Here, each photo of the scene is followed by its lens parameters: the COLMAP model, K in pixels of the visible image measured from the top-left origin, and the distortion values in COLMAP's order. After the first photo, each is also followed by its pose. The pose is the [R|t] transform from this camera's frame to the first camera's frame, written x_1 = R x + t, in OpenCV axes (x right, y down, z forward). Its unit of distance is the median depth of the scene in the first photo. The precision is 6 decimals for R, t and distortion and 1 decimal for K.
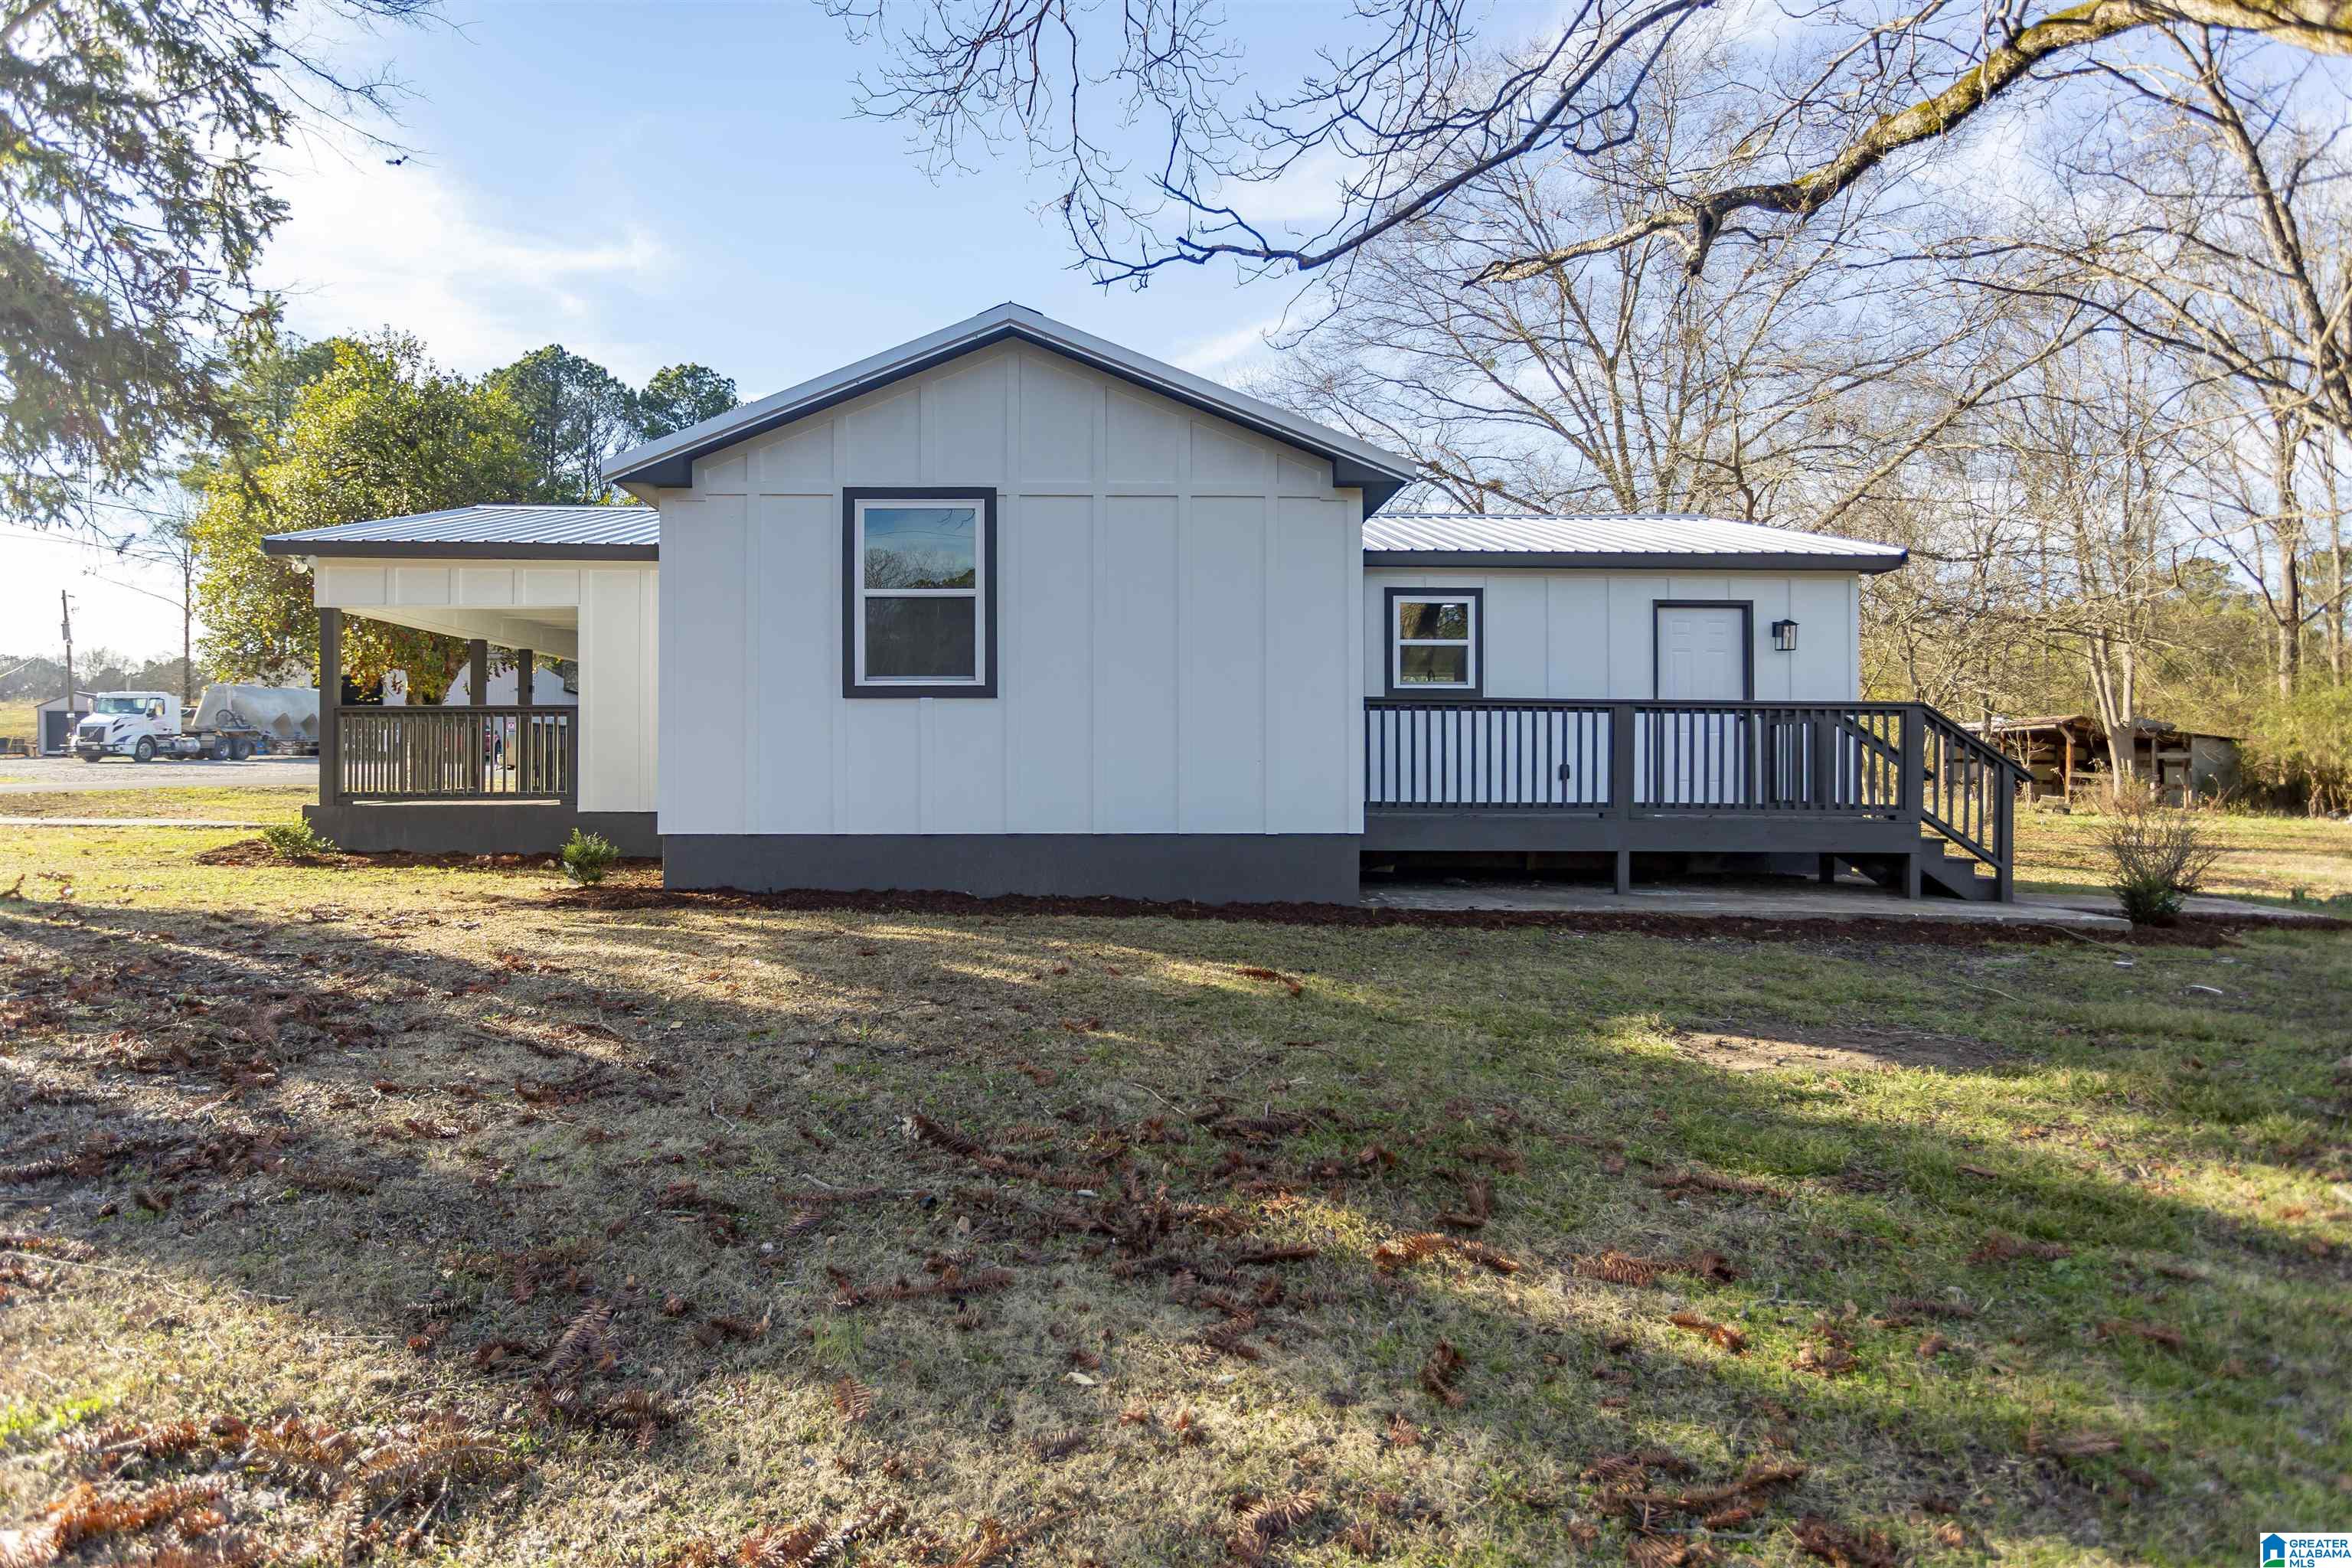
lens RADIAL K [[1376.2, 0, 1158.2], [0, 1376.2, 782.0], [0, 0, 1]] dist [-0.002352, 0.003275]
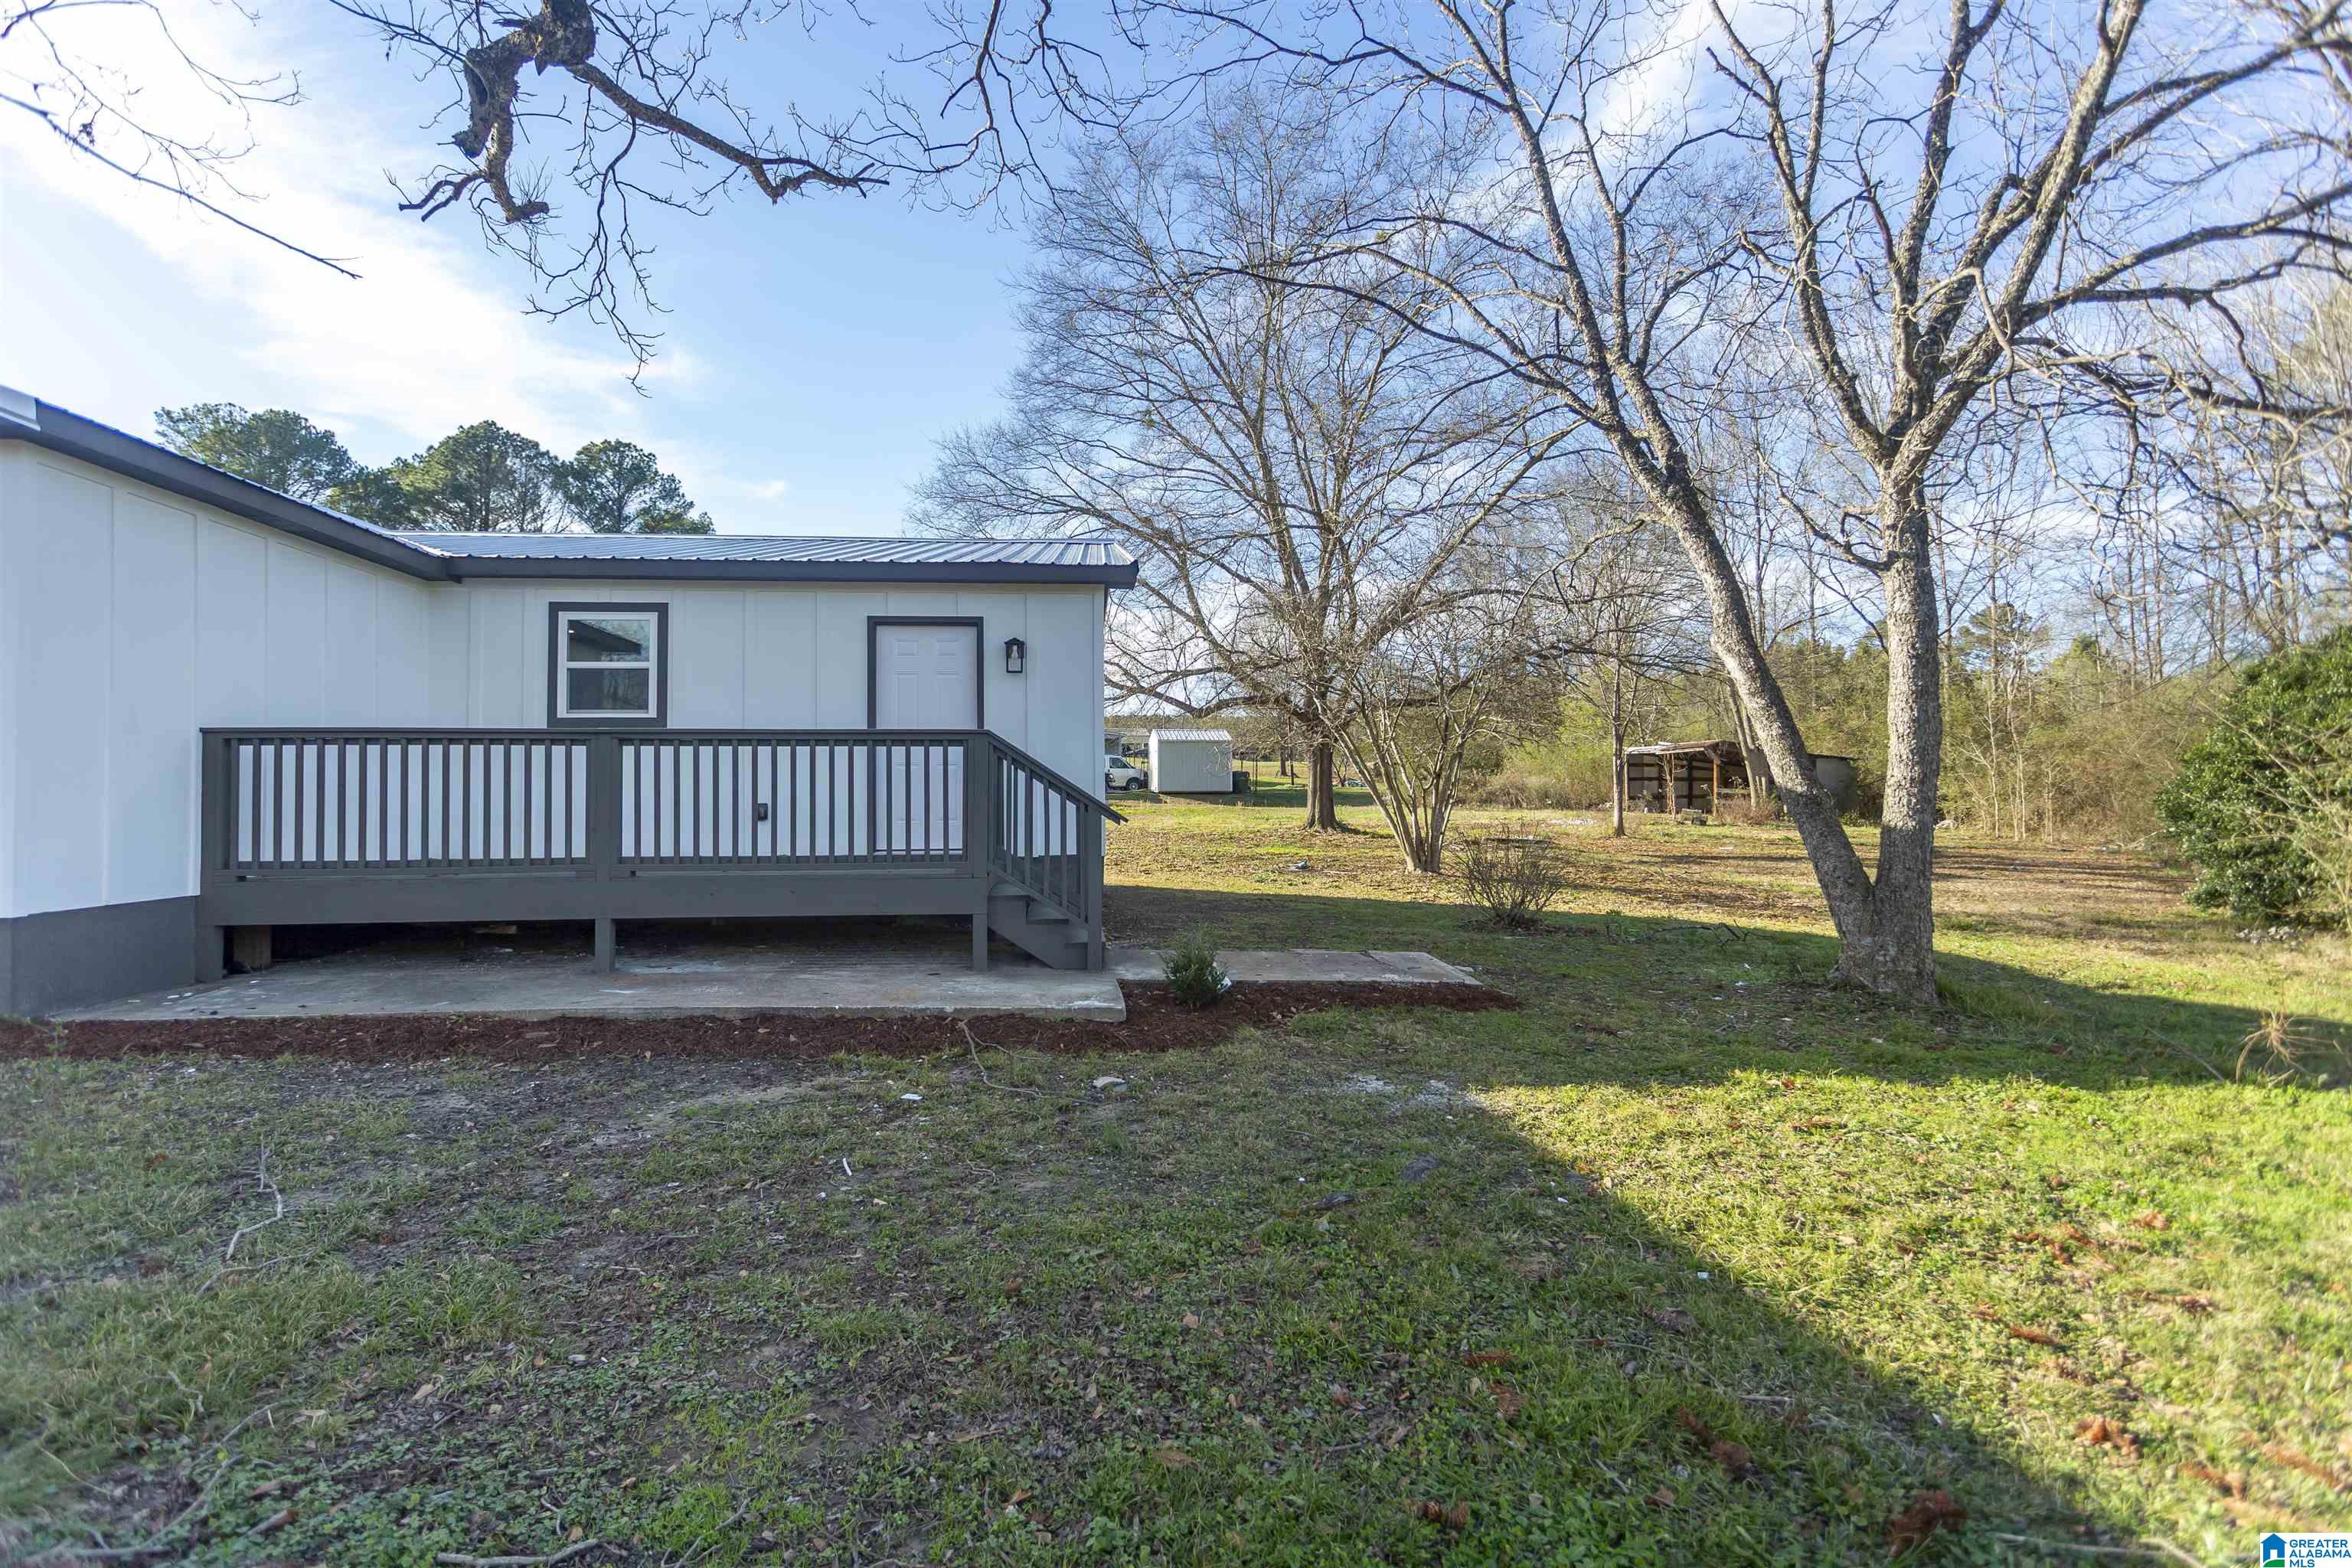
lens RADIAL K [[1124.8, 0, 1169.9], [0, 1124.8, 774.4], [0, 0, 1]] dist [0.004588, 0.001868]
pose [[0.998250, -0.006504, 0.058770, 0.512448], [0.007614, 0.999796, -0.018689, -0.015447], [-0.058636, 0.019104, 0.998097, 0.265913]]
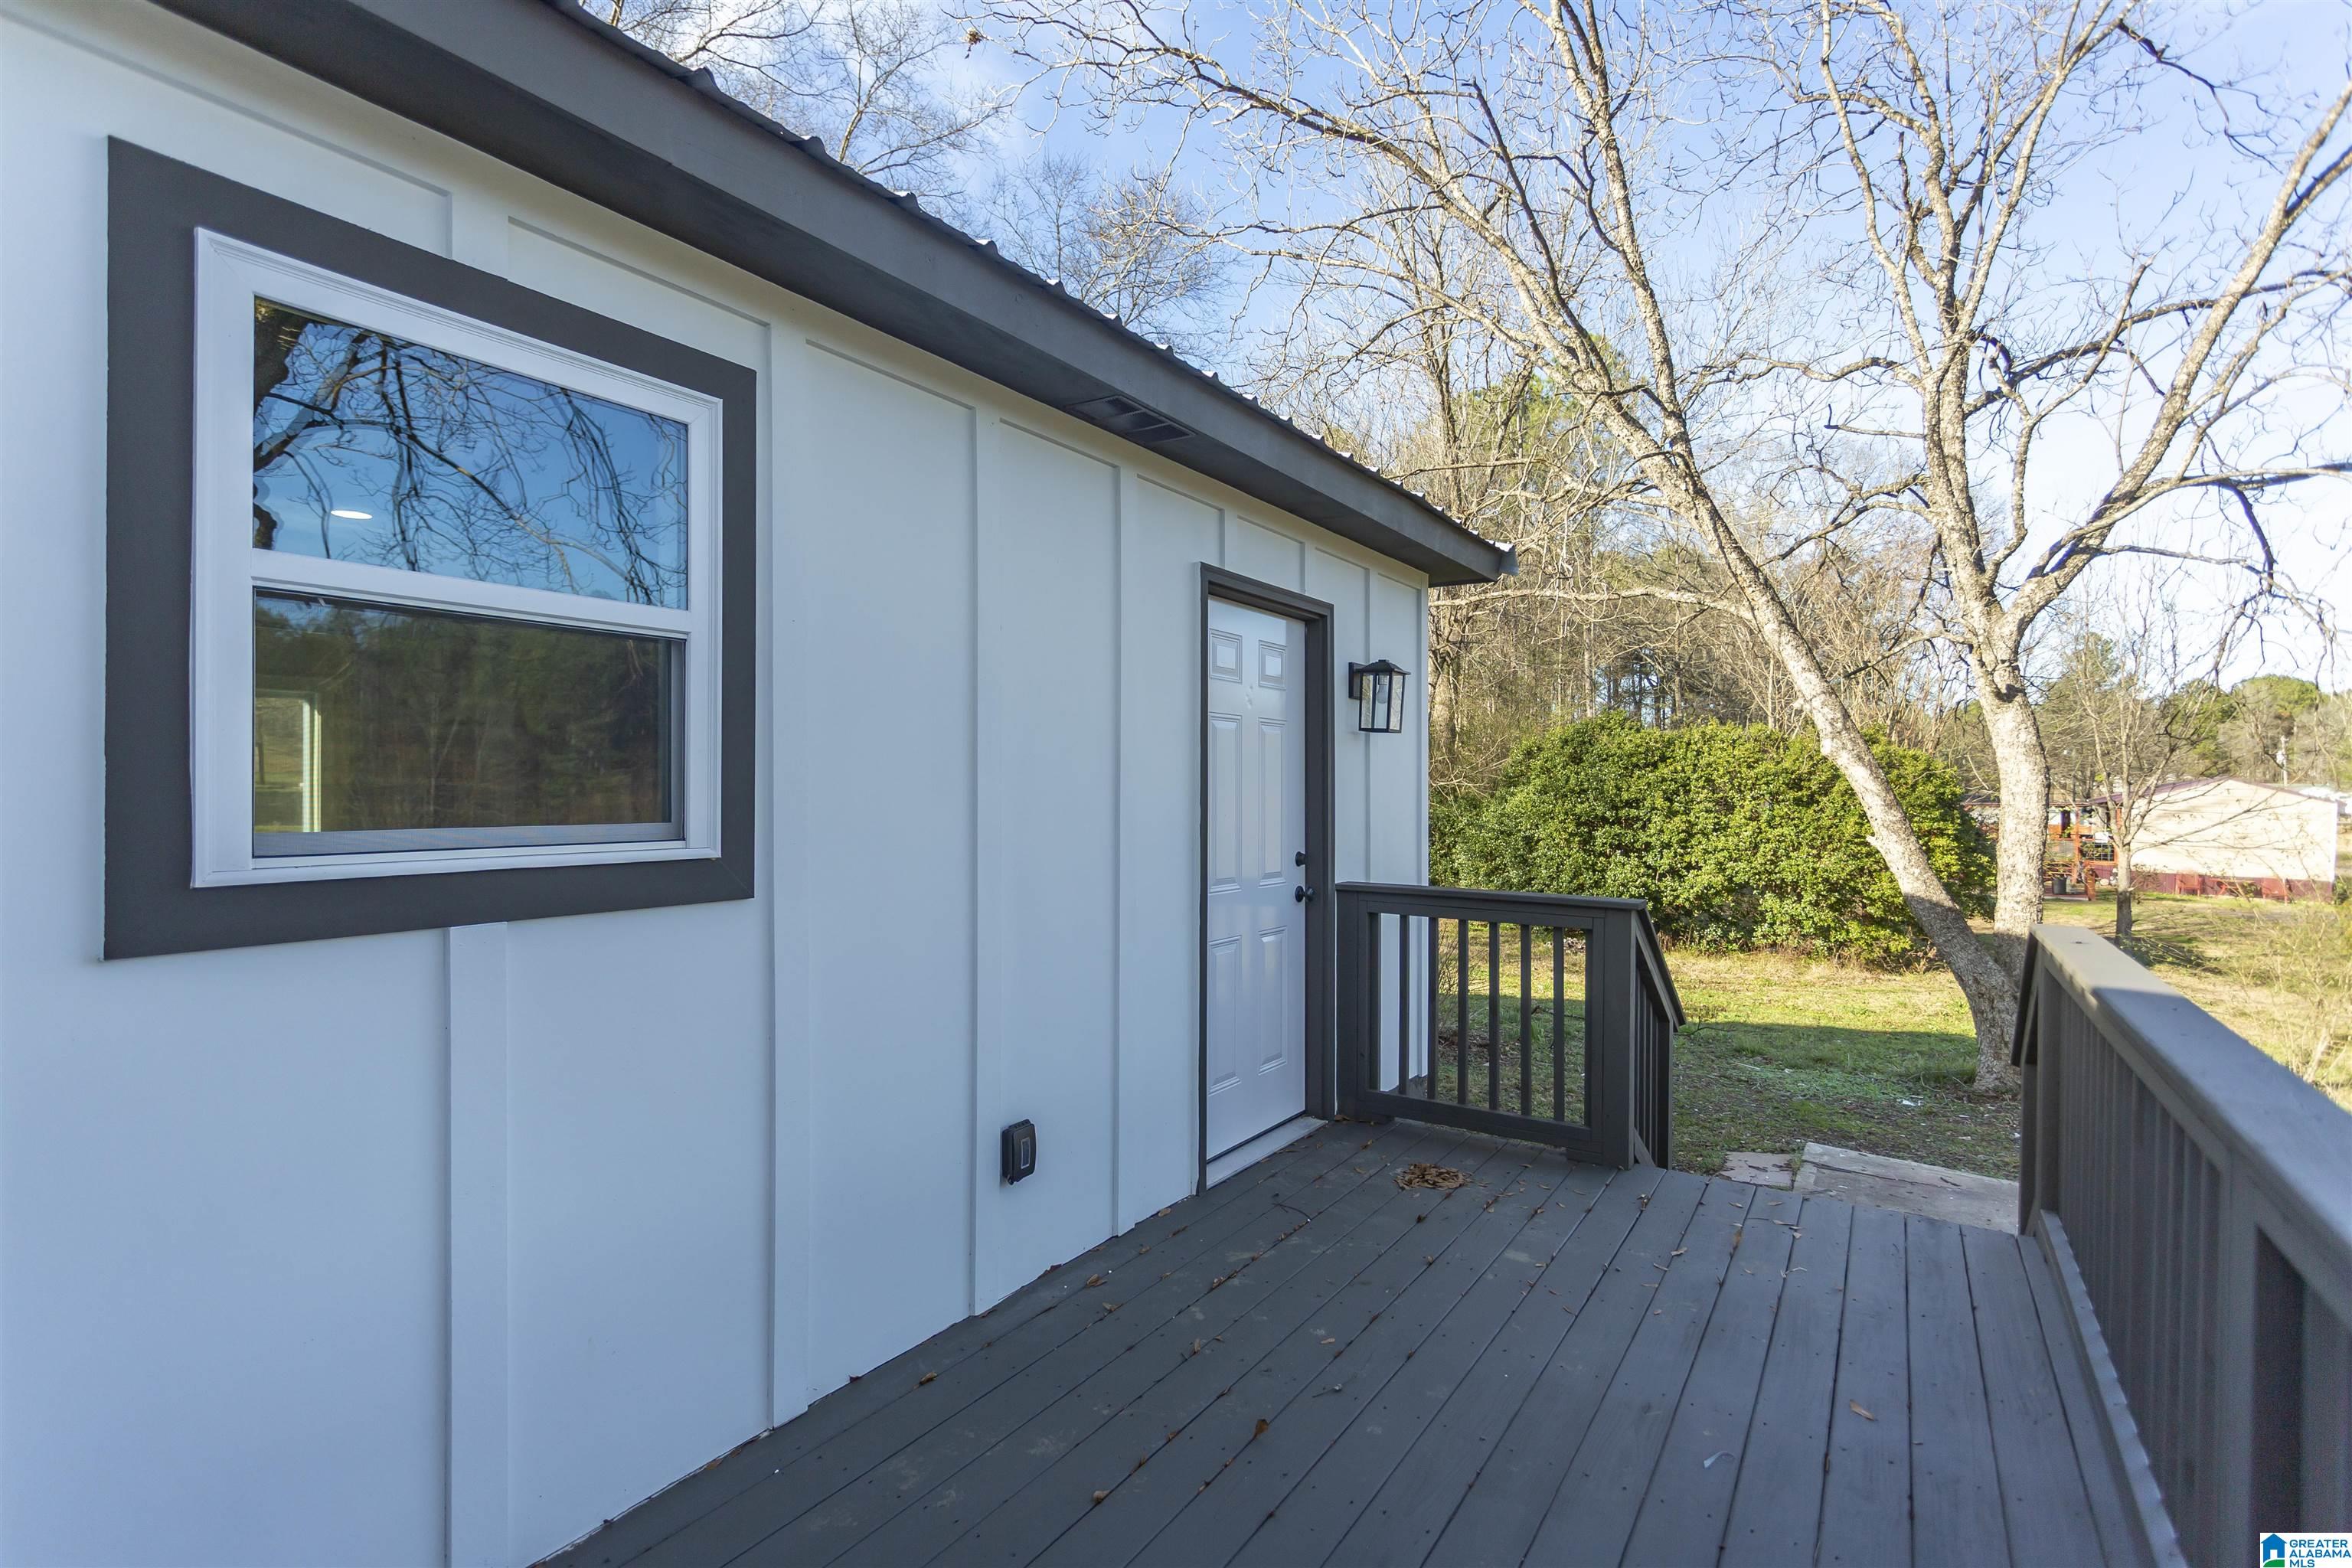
lens RADIAL K [[1124.8, 0, 1171.5], [0, 1124.8, 788.1], [0, 0, 1]] dist [0.004588, 0.001868]
pose [[0.555149, -0.000887, 0.831751, 0.126669], [-0.007399, 0.999955, 0.006004, -0.079840], [-0.831718, -0.009487, 0.555117, 0.857483]]
